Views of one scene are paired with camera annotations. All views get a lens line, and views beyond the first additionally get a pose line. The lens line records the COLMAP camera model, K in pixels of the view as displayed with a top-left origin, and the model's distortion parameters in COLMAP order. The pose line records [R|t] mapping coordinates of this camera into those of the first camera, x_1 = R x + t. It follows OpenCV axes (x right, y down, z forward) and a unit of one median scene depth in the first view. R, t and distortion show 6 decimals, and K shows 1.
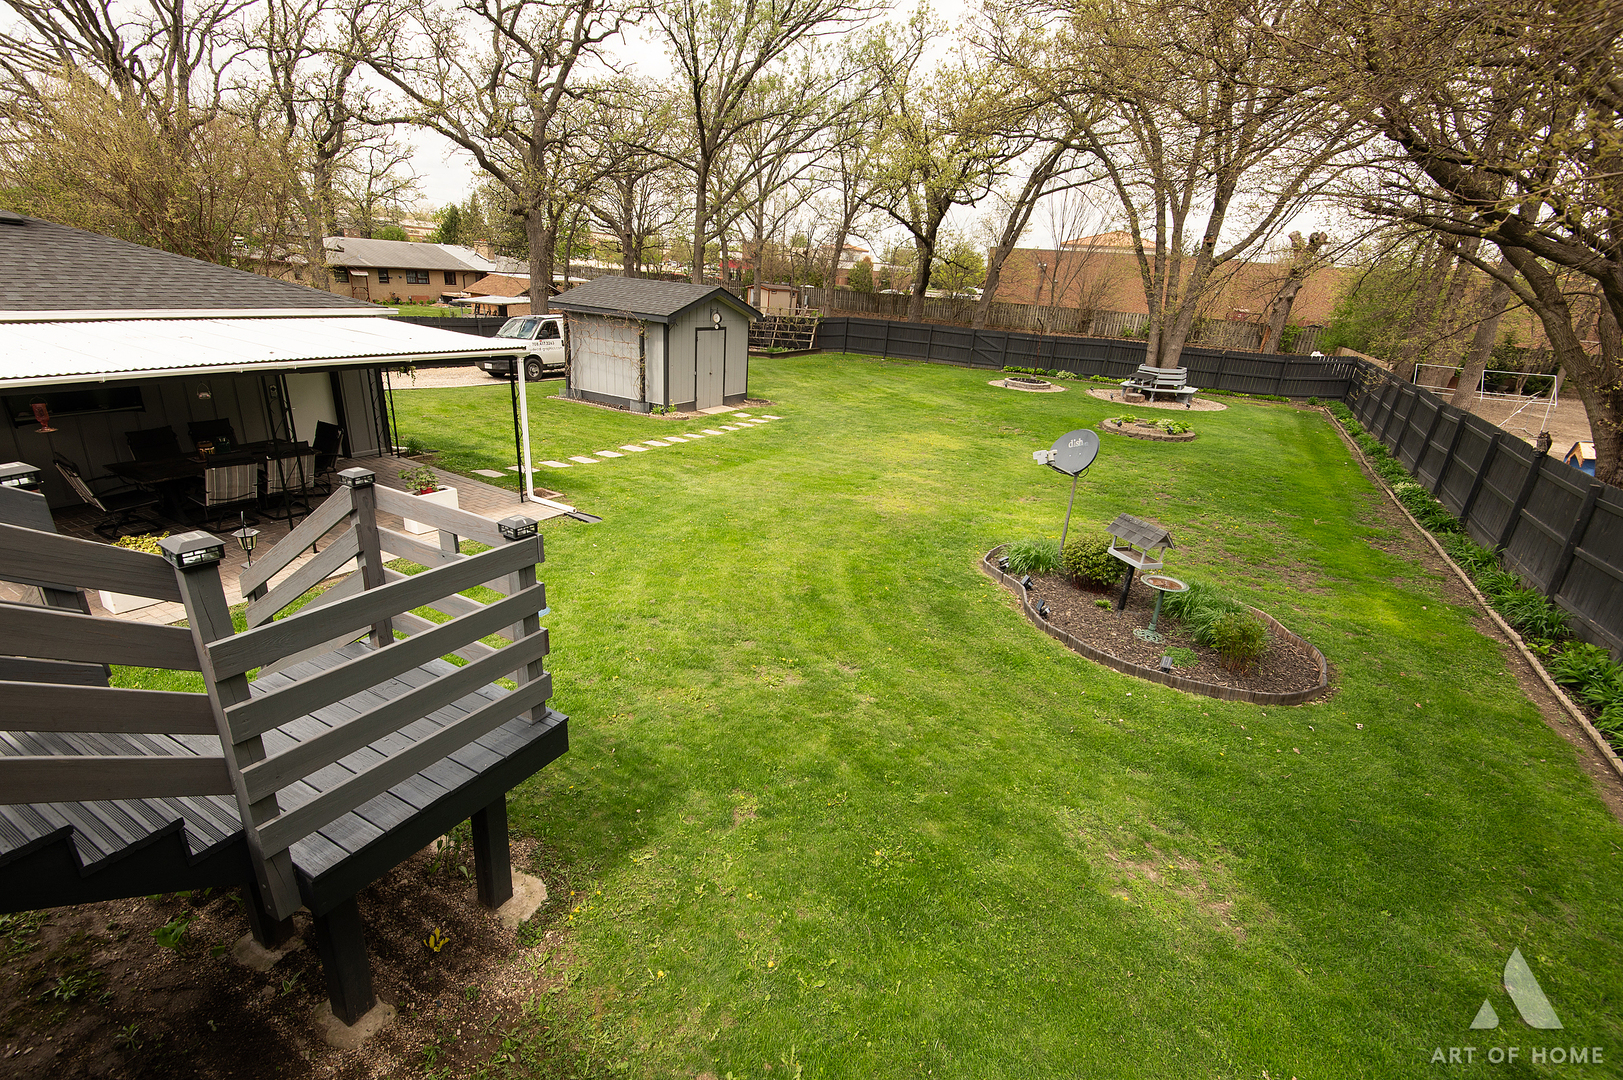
lens RADIAL K [[727.6, 0, 809.2], [0, 727.6, 548.6], [0, 0, 1]] dist [-0.004331, -0.004588]
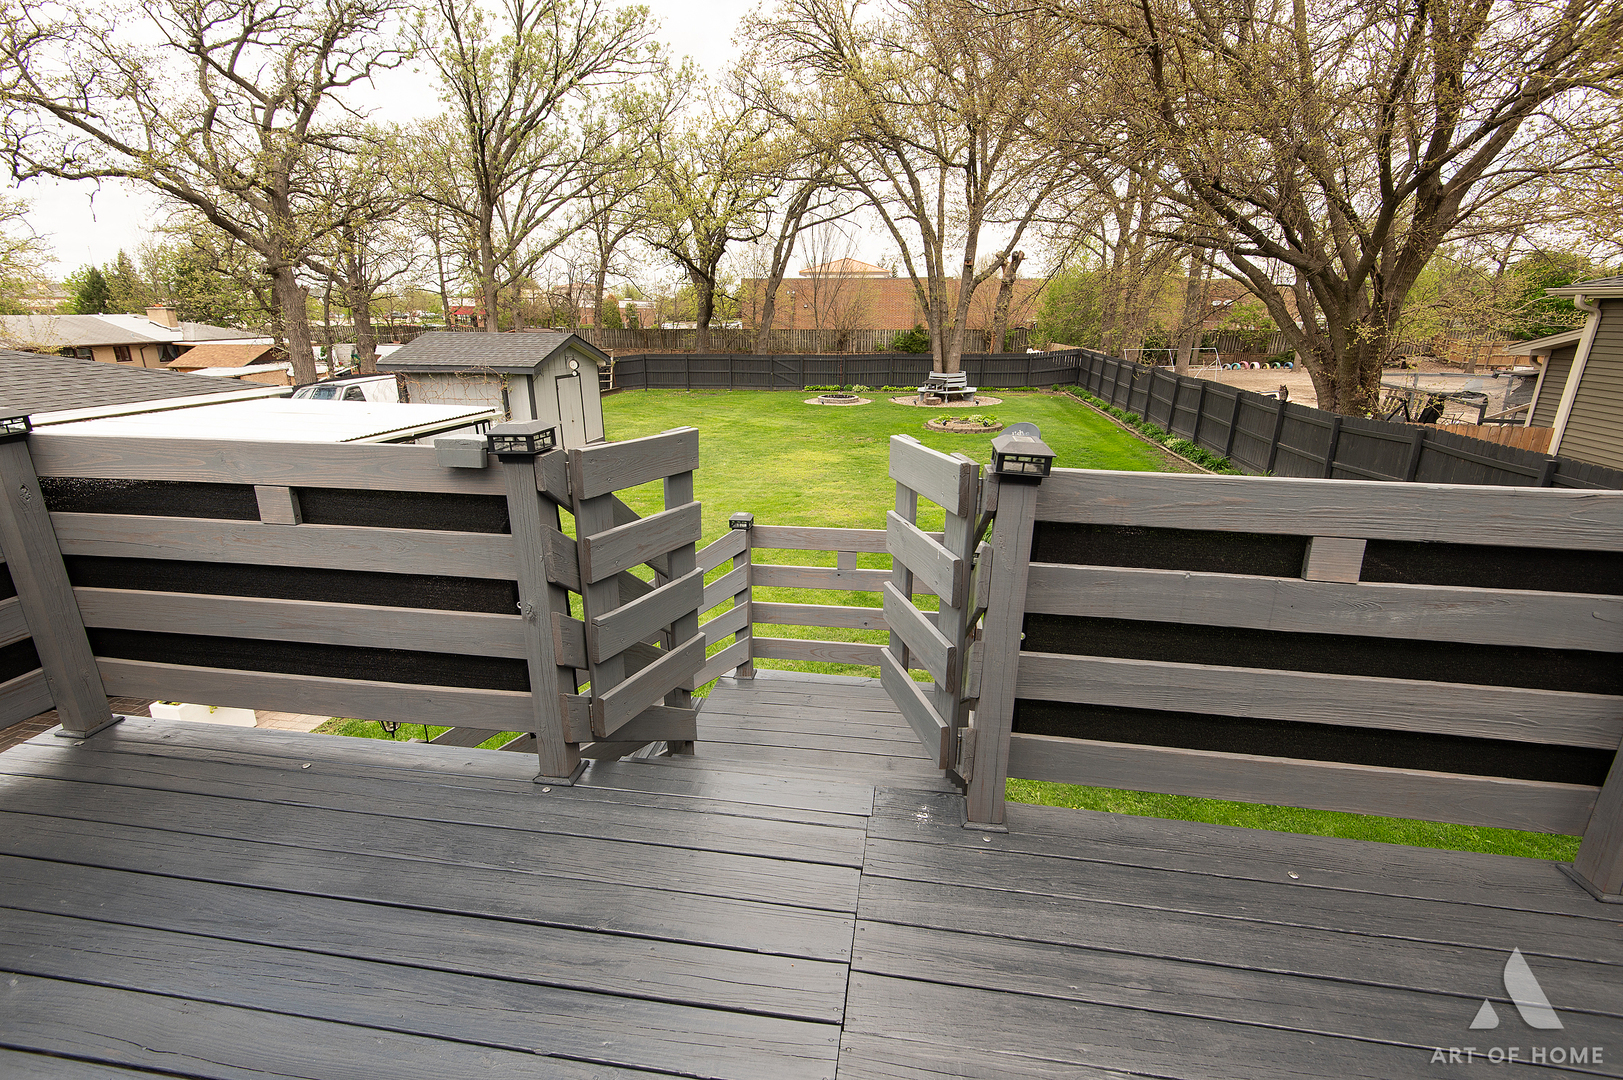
lens RADIAL K [[727.6, 0, 813.5], [0, 727.6, 541.7], [0, 0, 1]] dist [-0.004331, -0.004588]
pose [[0.935466, -0.167761, 0.311061, -0.115436], [0.182721, 0.982974, -0.019367, -0.002426], [-0.302516, 0.074955, 0.950192, -0.010256]]
